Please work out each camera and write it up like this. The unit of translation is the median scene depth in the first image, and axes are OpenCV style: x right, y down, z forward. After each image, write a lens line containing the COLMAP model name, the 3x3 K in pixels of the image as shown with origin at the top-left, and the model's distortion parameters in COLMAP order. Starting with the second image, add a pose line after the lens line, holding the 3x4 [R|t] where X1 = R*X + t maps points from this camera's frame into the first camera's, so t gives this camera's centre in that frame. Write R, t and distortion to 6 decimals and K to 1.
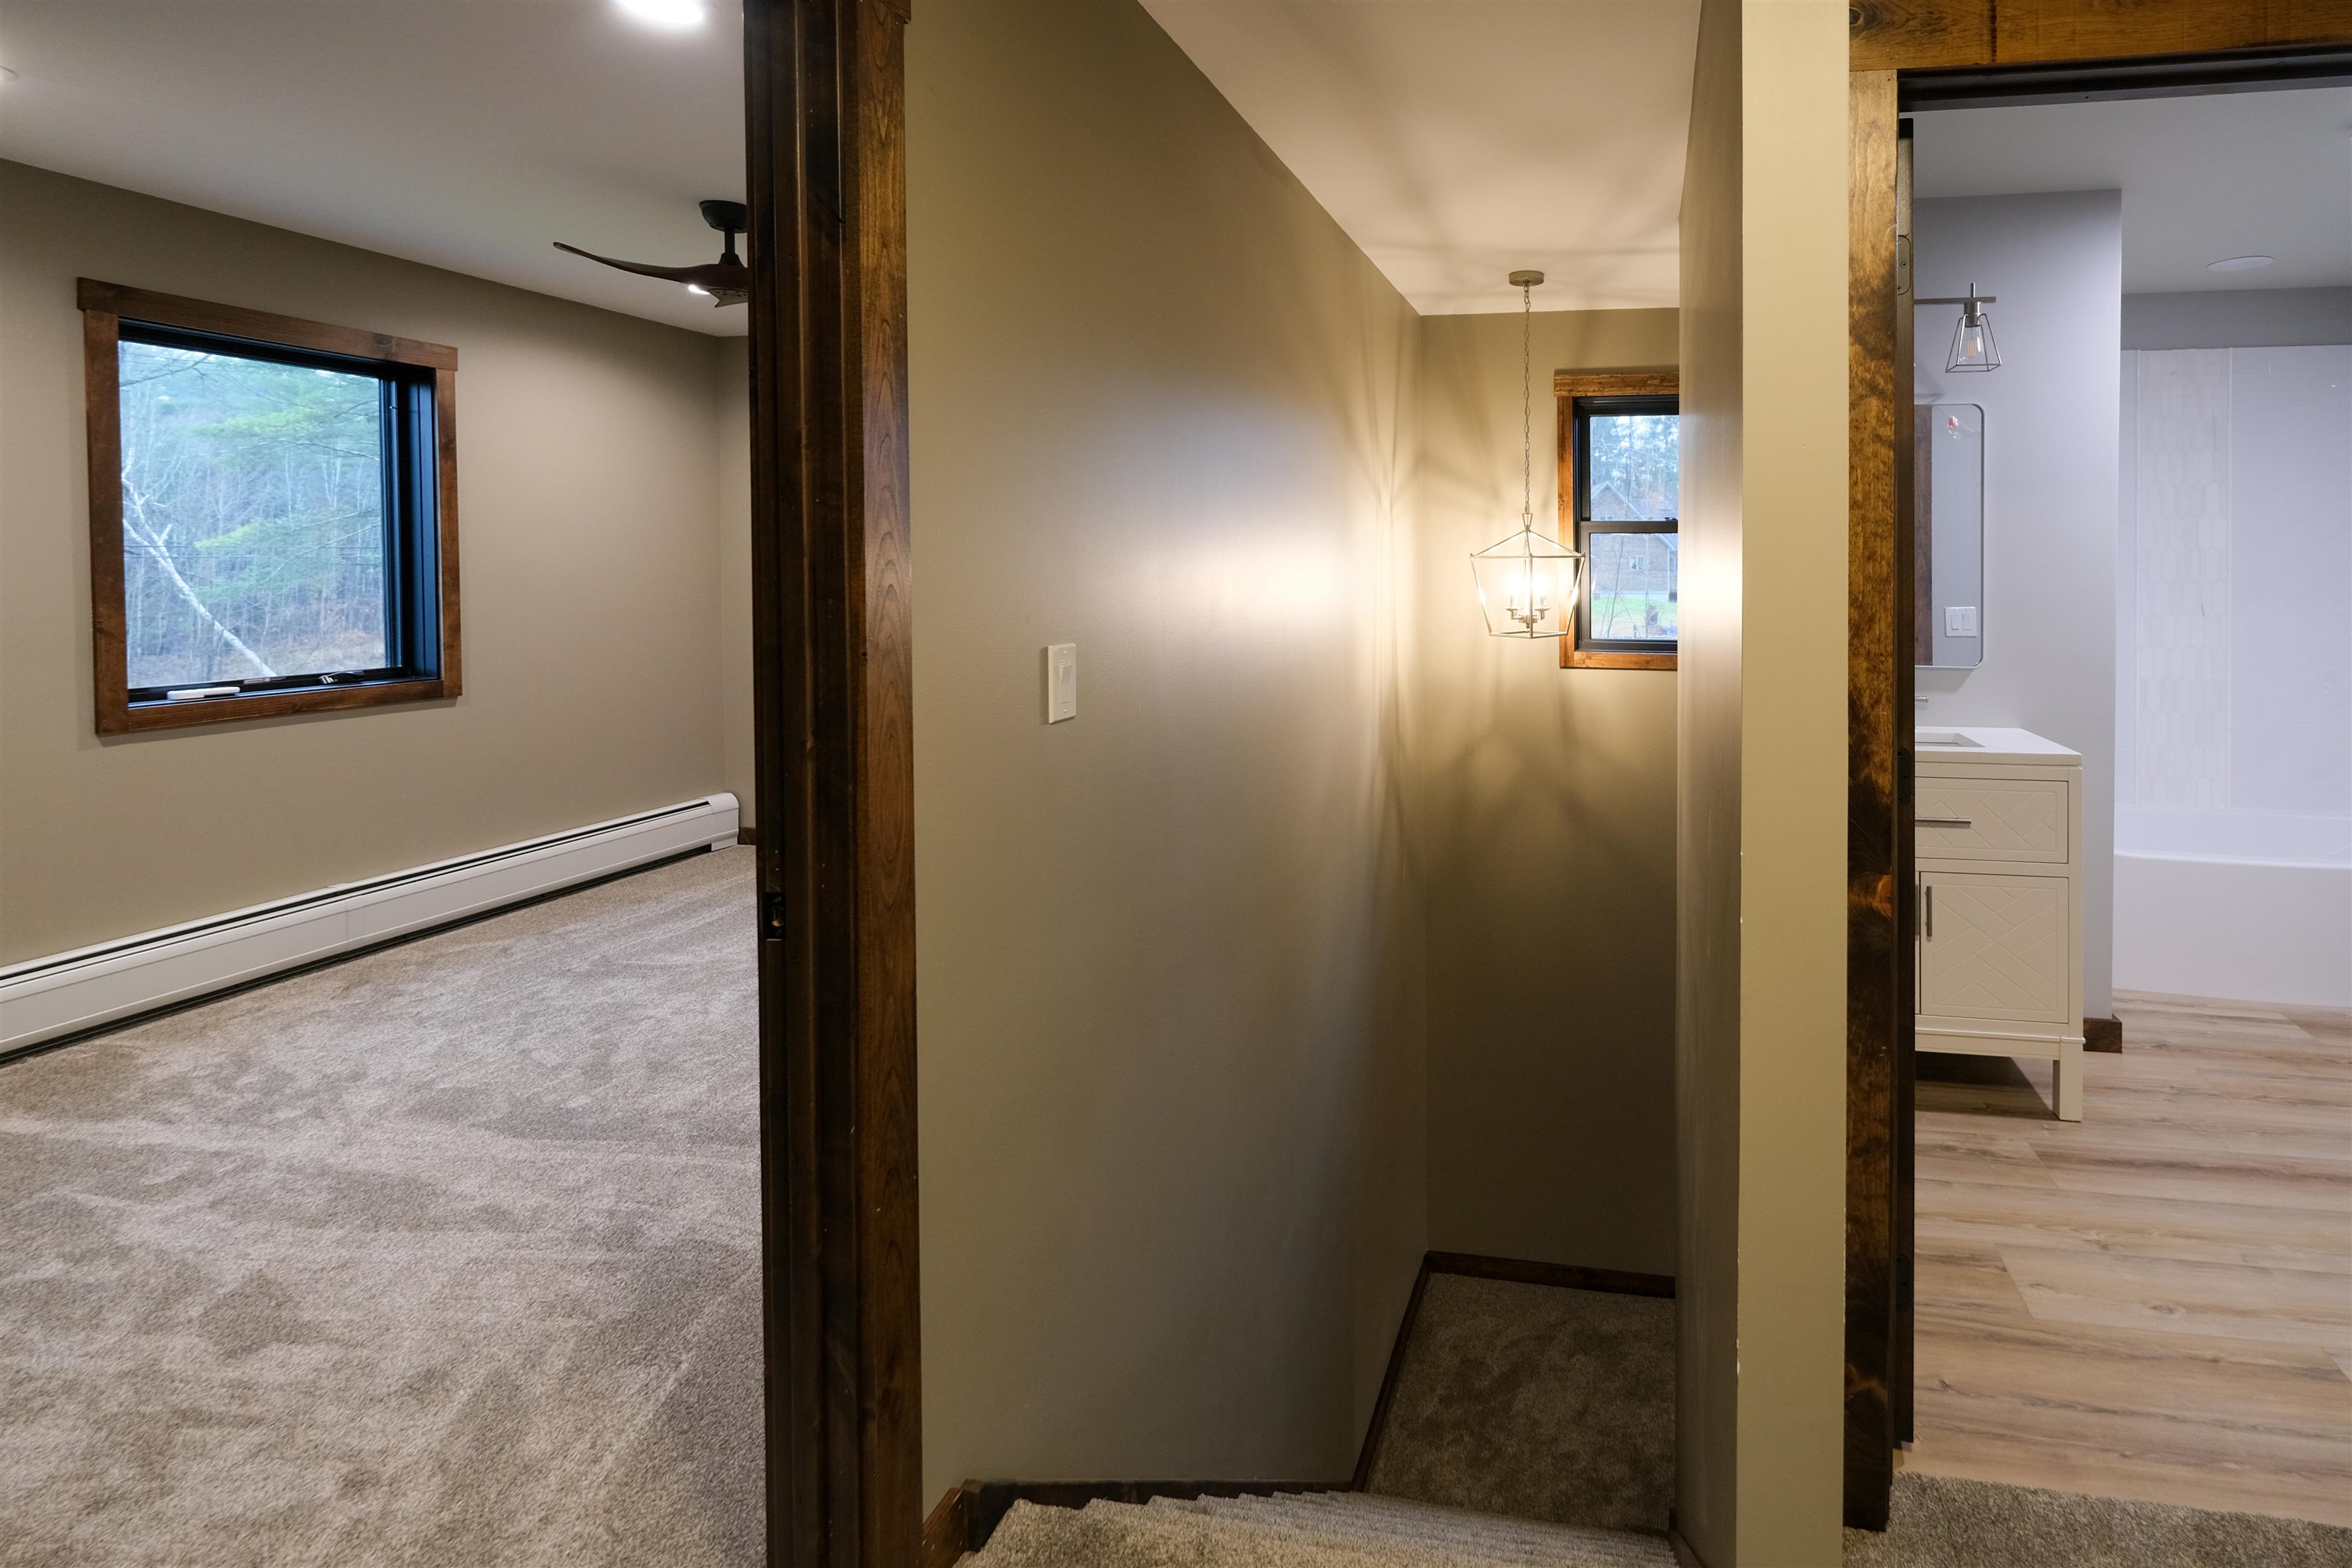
lens RADIAL K [[1122.6, 0, 1461.8], [0, 1122.6, 598.0], [0, 0, 1]] dist [-0.002302, 0.000352]
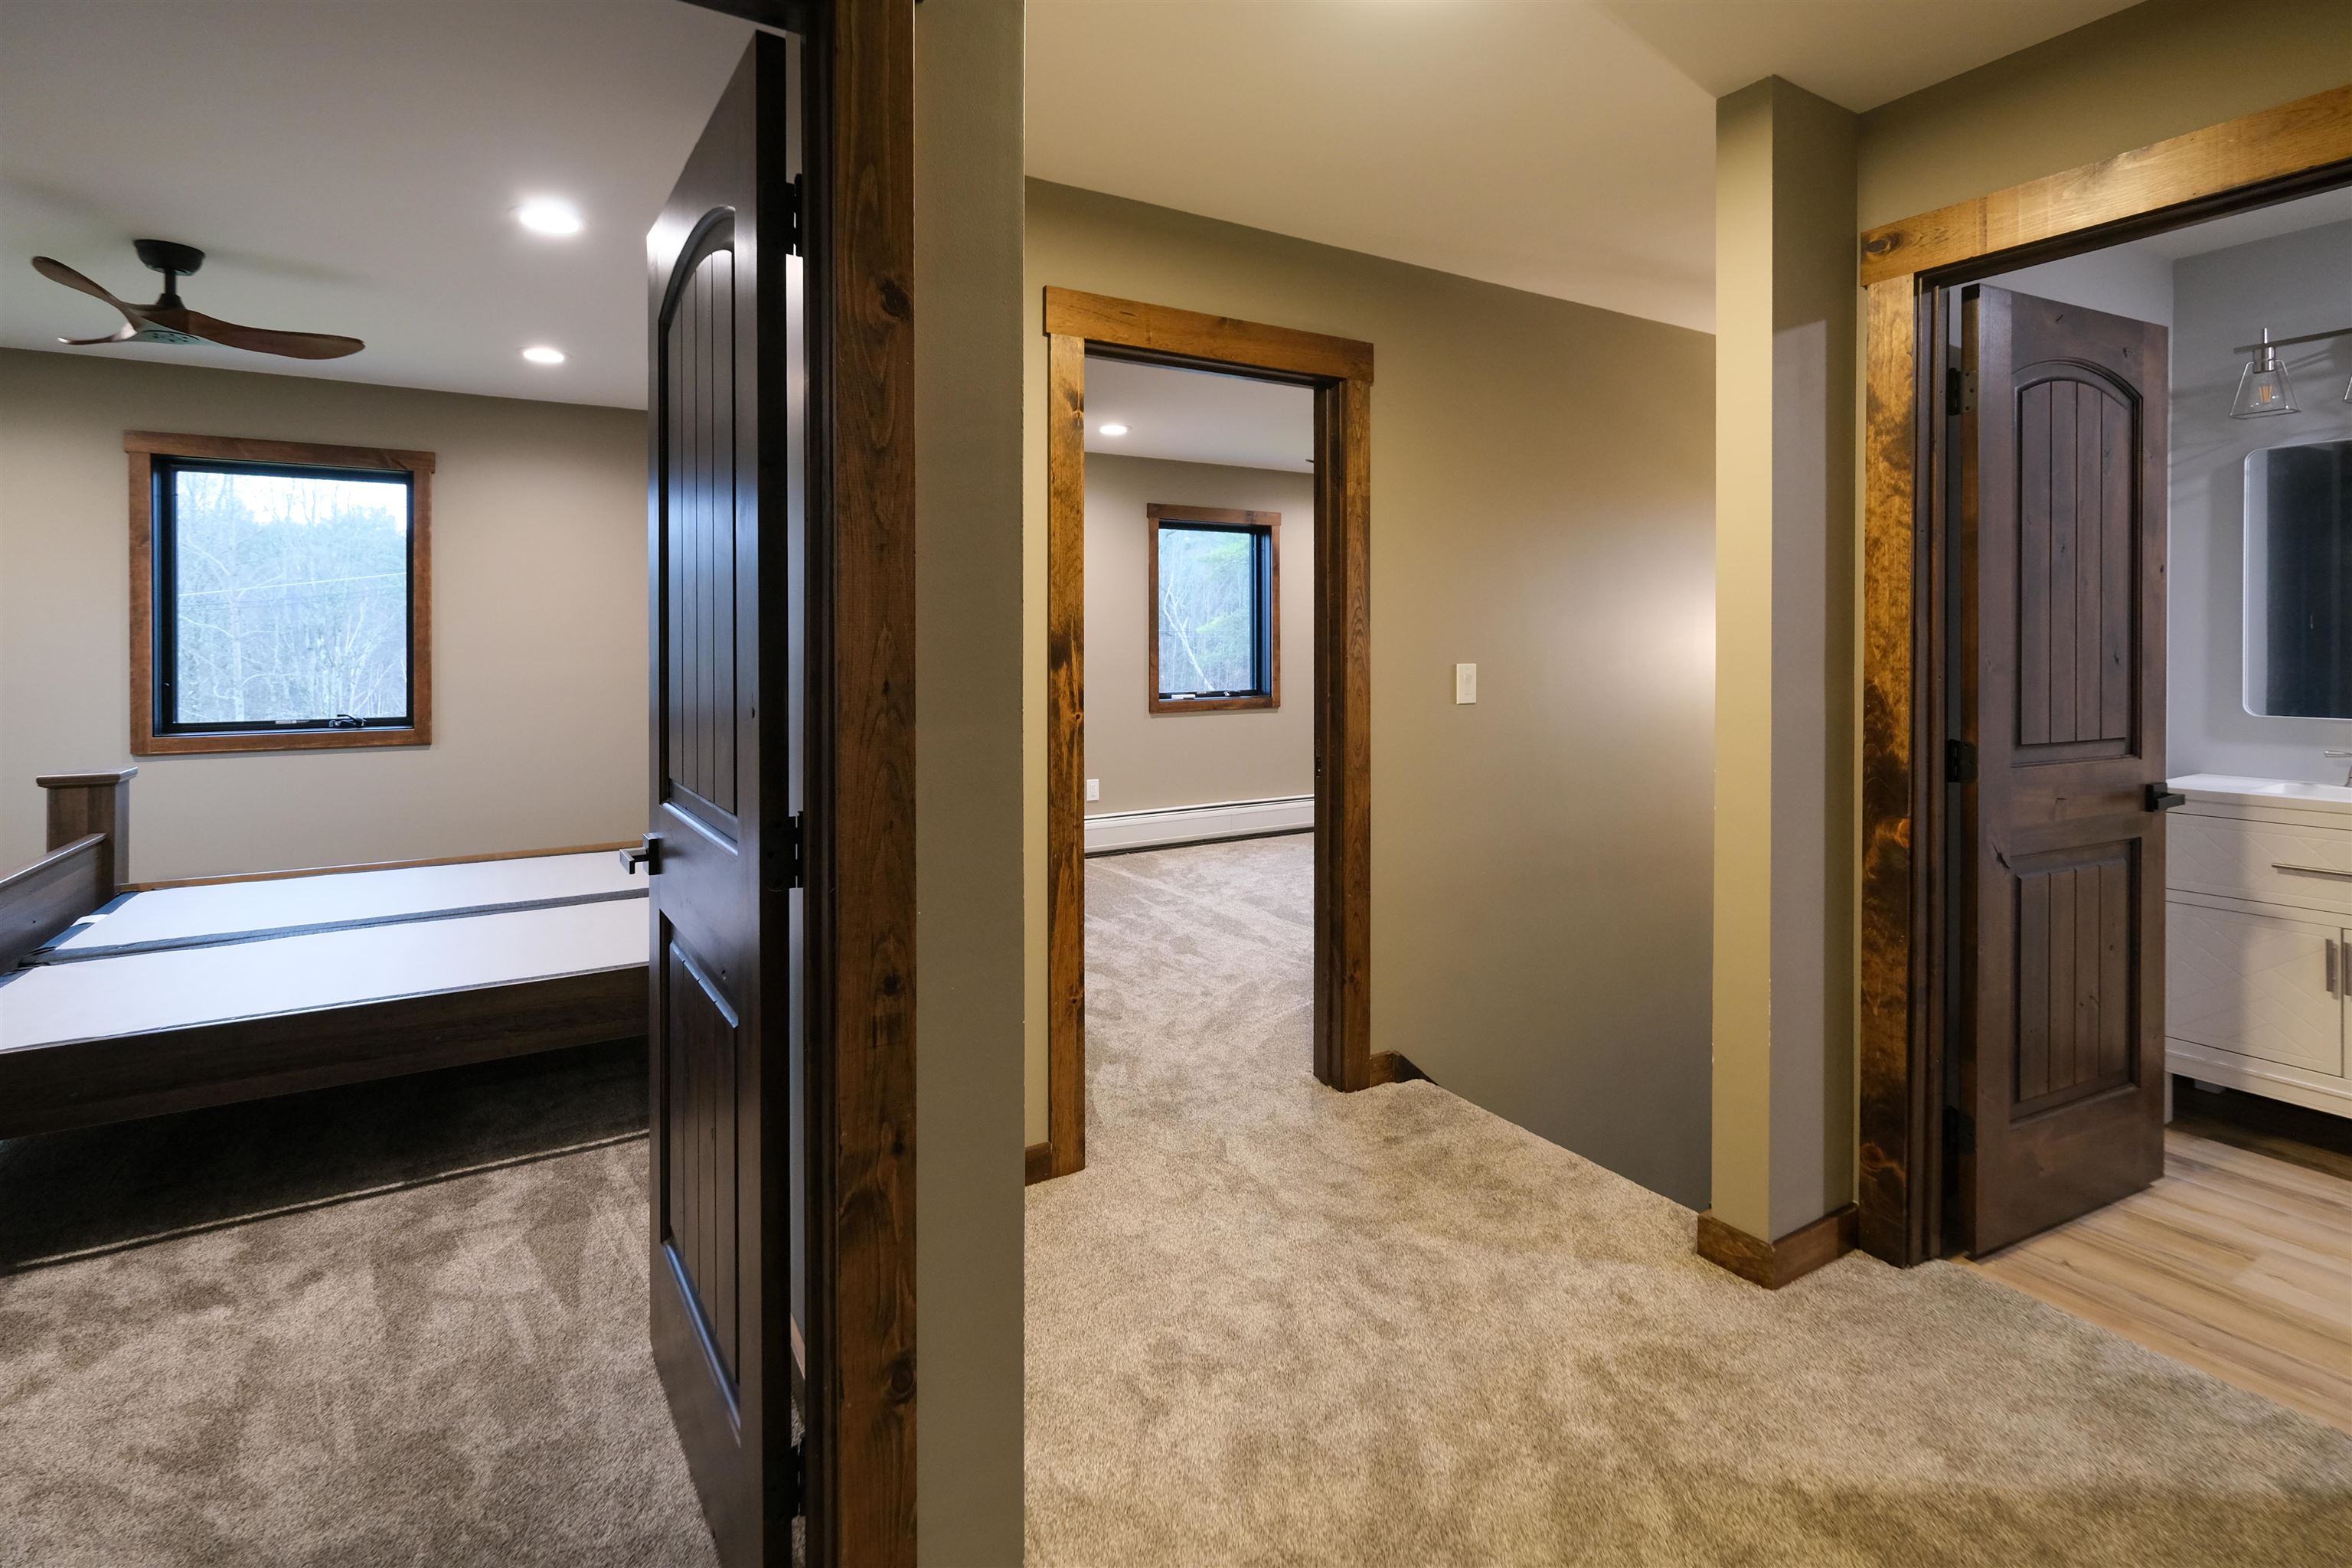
lens RADIAL K [[1098.6, 0, 1176.2], [0, 1098.6, 662.8], [0, 0, 1]] dist [0.001069, 0.000051]
pose [[0.646610, 0.007916, -0.762780, 0.575539], [-0.015090, 0.999883, -0.002415, 0.040282], [0.762671, 0.013072, 0.646654, -0.445547]]
